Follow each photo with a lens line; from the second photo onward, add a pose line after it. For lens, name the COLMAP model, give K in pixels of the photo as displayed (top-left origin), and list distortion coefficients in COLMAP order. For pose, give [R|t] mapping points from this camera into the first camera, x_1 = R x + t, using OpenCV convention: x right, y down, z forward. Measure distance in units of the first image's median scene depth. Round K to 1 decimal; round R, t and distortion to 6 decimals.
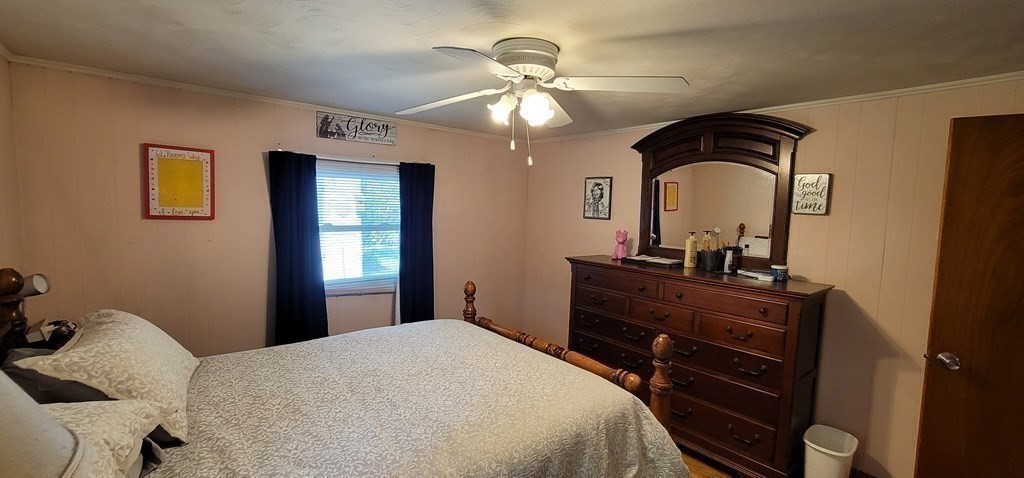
lens RADIAL K [[420.2, 0, 512.0], [0, 420.2, 239.0], [0, 0, 1]] dist [-0.002000, -0.000230]
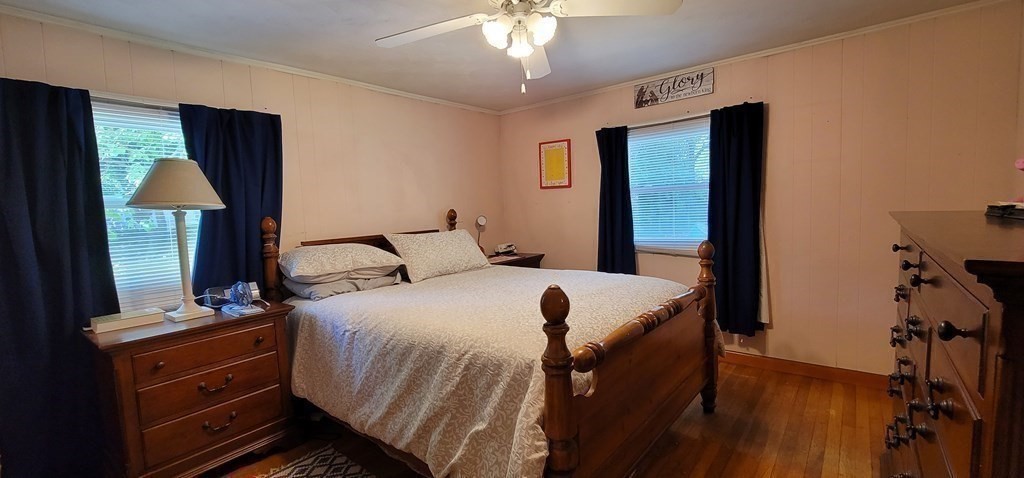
lens RADIAL K [[420.2, 0, 512.0], [0, 420.2, 239.0], [0, 0, 1]] dist [-0.002000, -0.000230]
pose [[0.182761, 0.040926, -0.982305, 0.677161], [-0.023894, 0.999023, 0.037177, 0.081863], [0.982867, 0.016677, 0.183560, 0.535443]]
